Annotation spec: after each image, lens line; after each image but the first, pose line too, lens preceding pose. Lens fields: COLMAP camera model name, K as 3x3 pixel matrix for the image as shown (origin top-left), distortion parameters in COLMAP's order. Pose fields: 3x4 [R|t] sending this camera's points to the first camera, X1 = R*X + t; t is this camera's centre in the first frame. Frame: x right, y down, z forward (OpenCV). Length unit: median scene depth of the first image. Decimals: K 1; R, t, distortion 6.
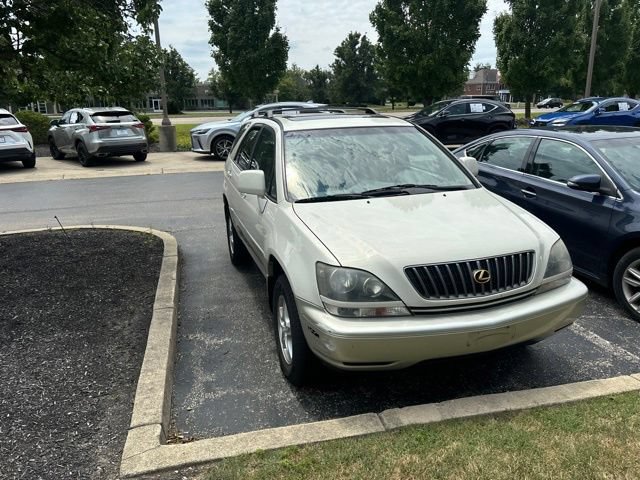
lens RADIAL K [[485.6, 0, 325.5], [0, 485.6, 229.4], [0, 0, 1]] dist [0.043507, -0.048284]
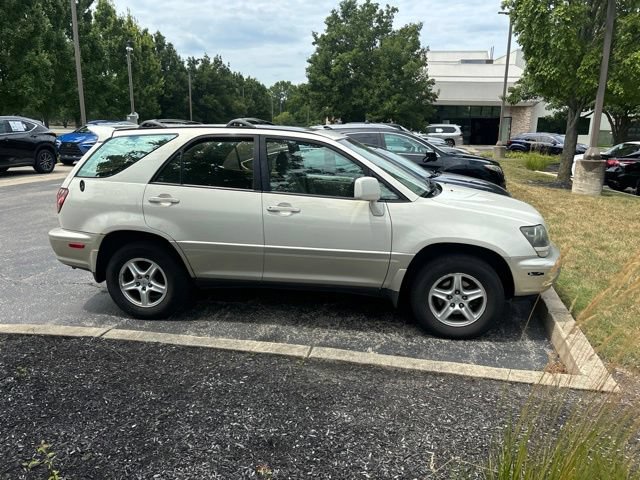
lens RADIAL K [[485.6, 0, 322.9], [0, 485.6, 235.1], [0, 0, 1]] dist [0.043507, -0.048284]
pose [[0.446638, -0.167871, 0.878825, -1.078312], [0.199918, 0.976131, 0.084855, -0.103960], [-0.872094, 0.137793, 0.469538, 0.592933]]
